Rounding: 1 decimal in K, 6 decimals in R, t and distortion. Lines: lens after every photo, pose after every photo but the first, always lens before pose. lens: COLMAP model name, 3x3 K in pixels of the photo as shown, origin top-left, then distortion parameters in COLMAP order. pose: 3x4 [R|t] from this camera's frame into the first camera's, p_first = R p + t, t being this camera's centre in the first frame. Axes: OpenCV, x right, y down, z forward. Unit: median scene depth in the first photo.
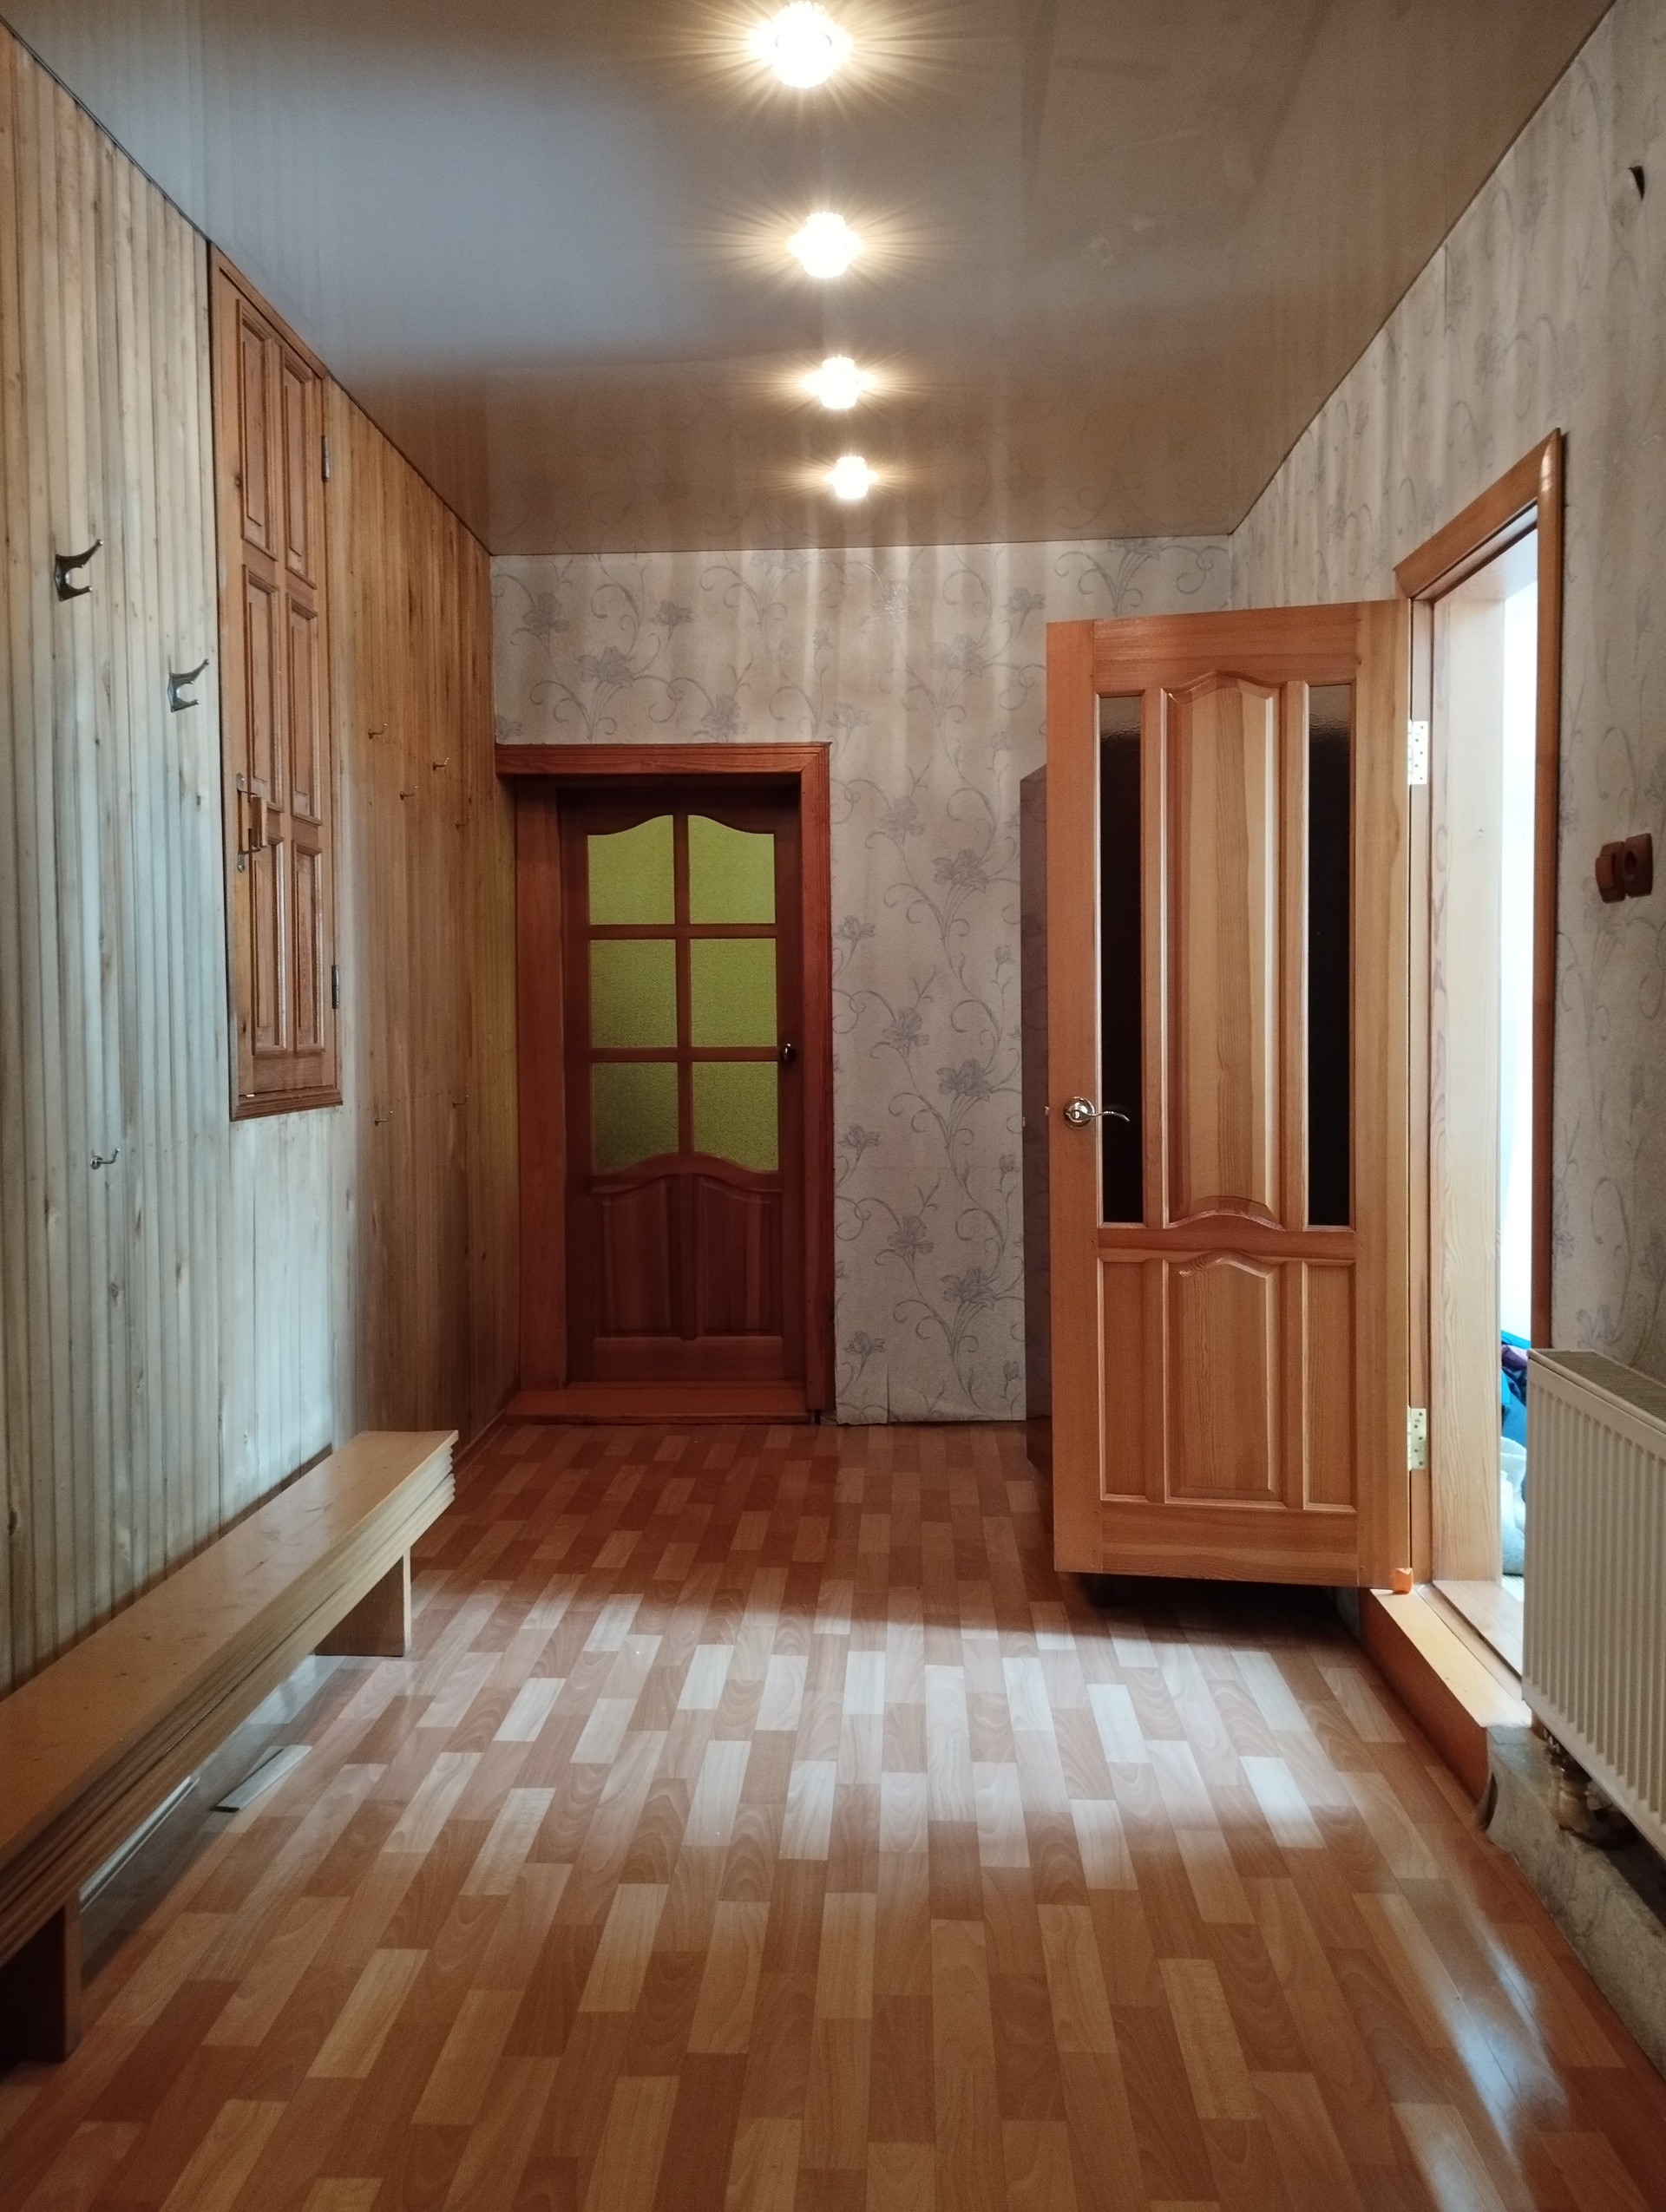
lens RADIAL K [[2458.4, 0, 833.0], [0, 2458.4, 1106.0], [0, 0, 1]] dist [0.004295, 0.002356]
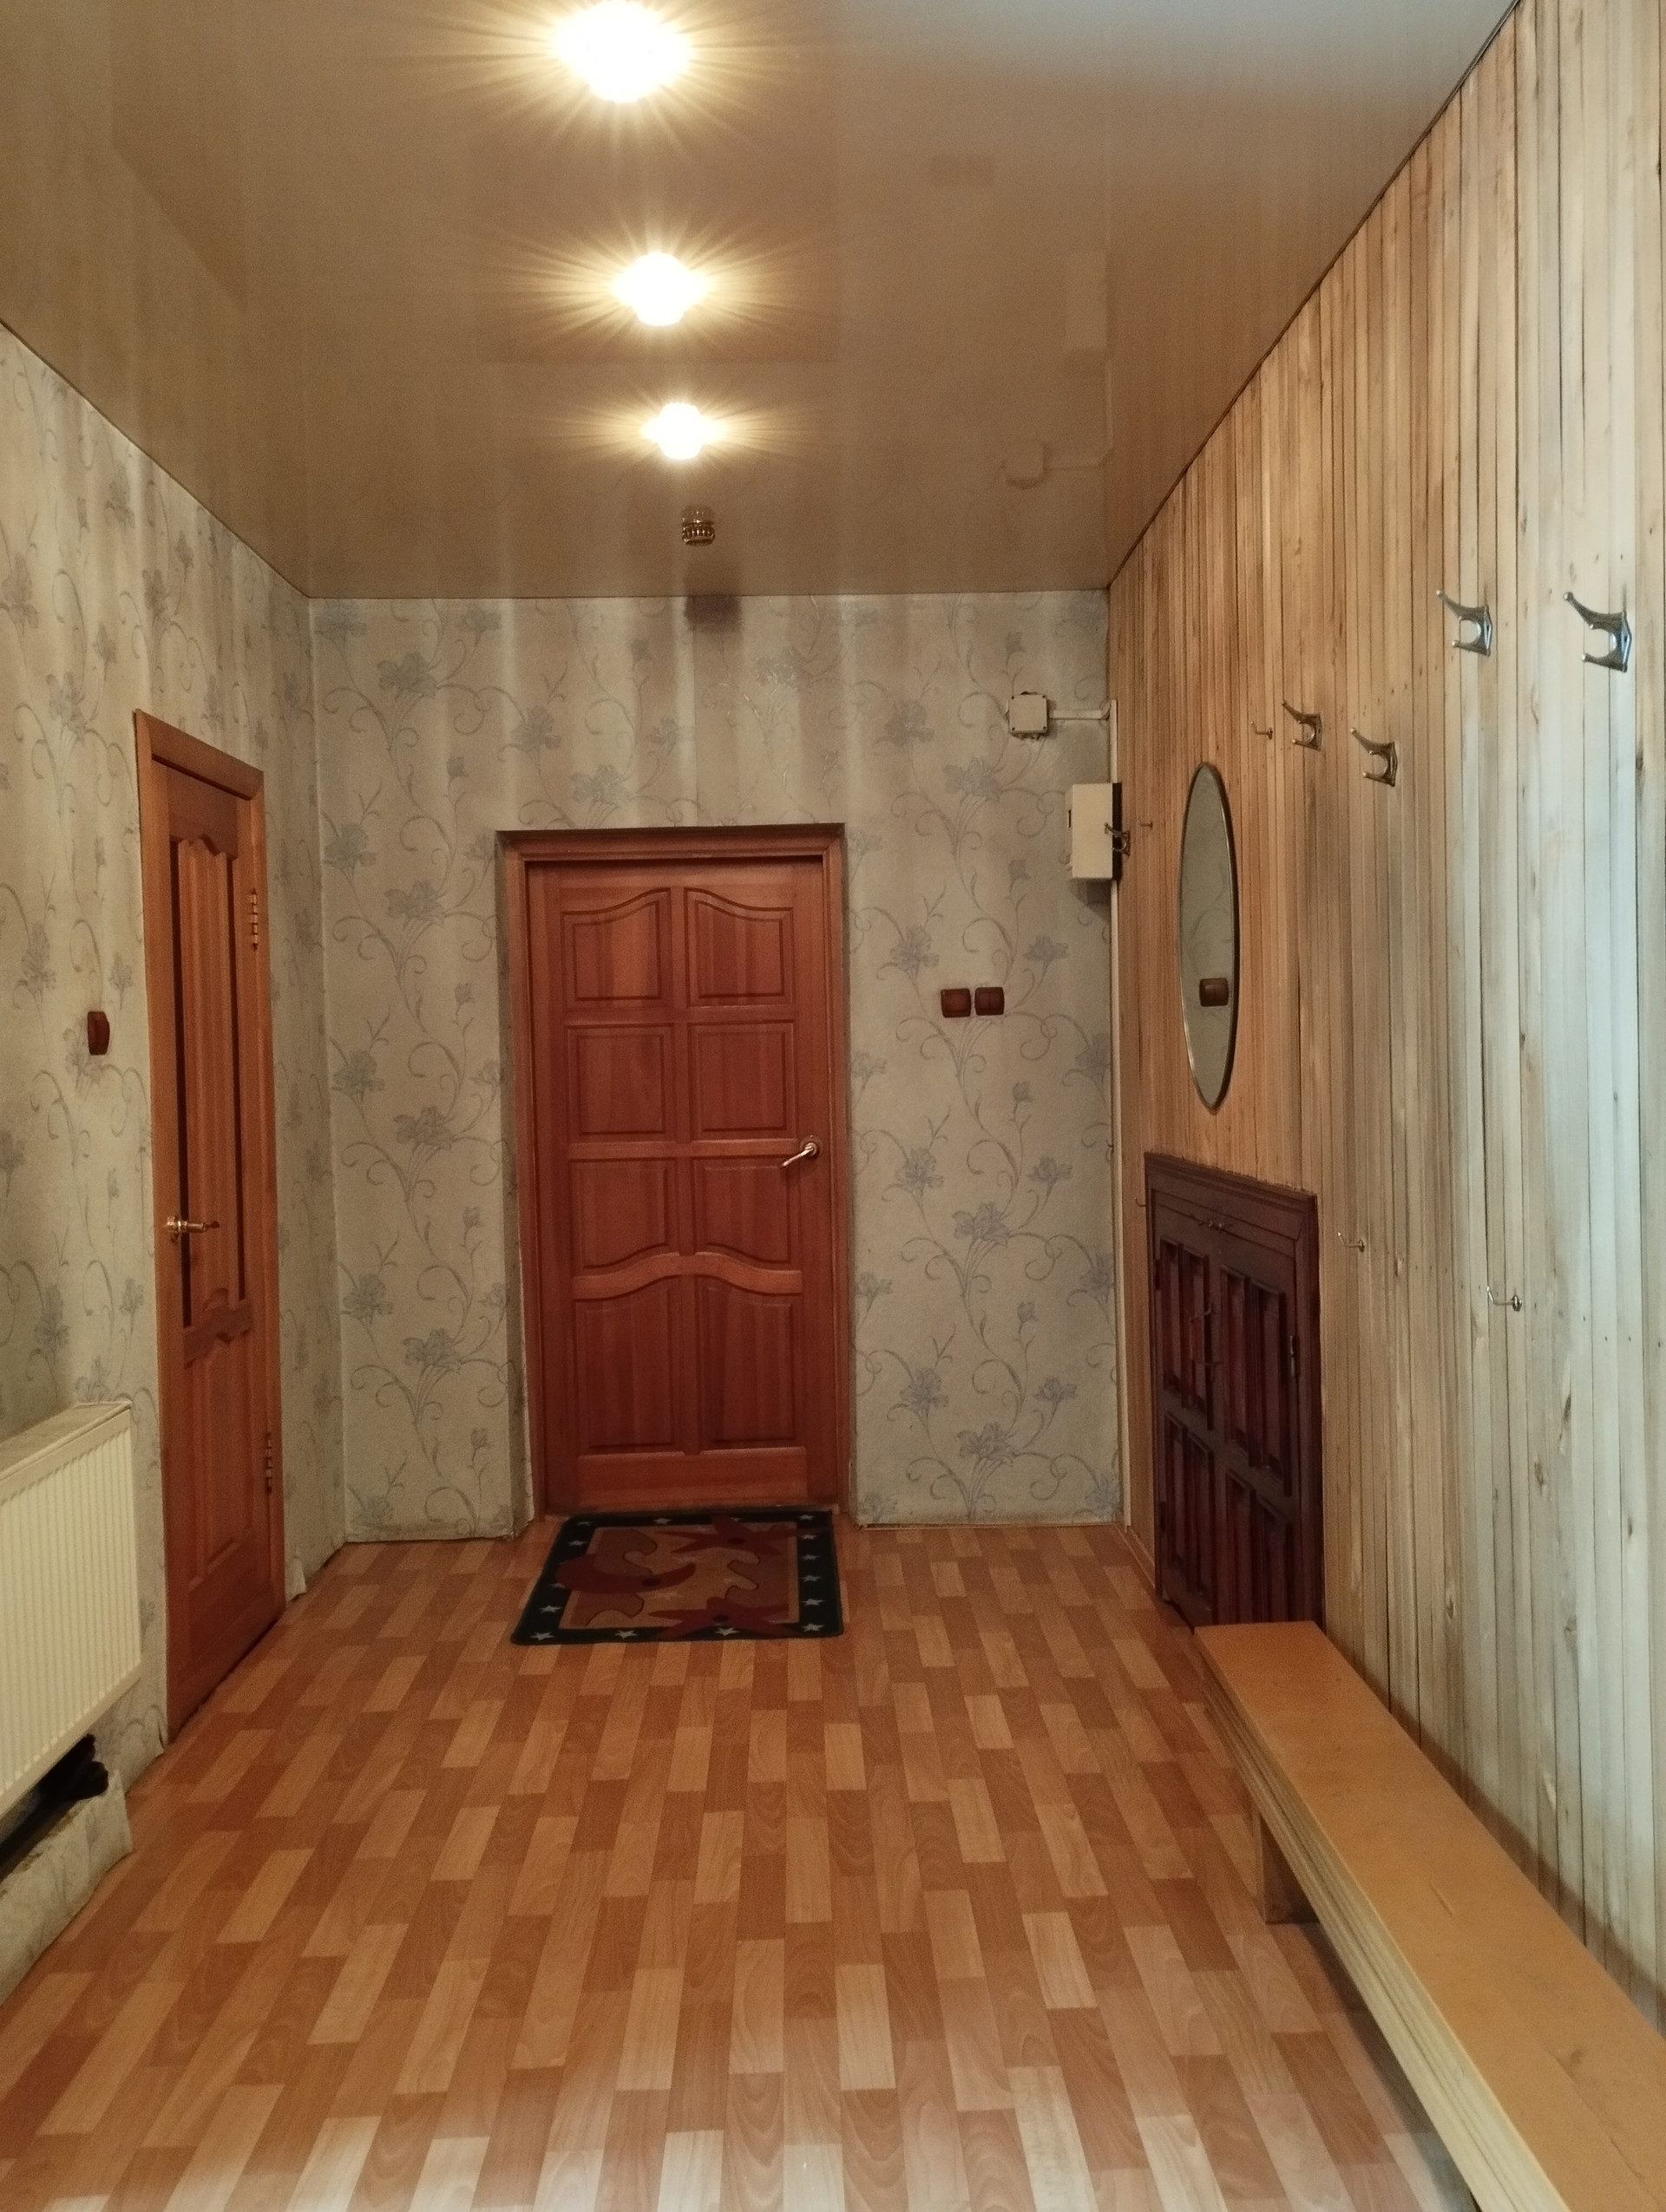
lens RADIAL K [[2458.4, 0, 833.0], [0, 2458.4, 1106.0], [0, 0, 1]] dist [0.004295, 0.002356]
pose [[-0.998249, 0.035431, -0.047360, -0.034646], [0.032021, 0.996968, 0.070913, -0.119163], [0.049729, 0.069272, -0.996358, 1.968551]]
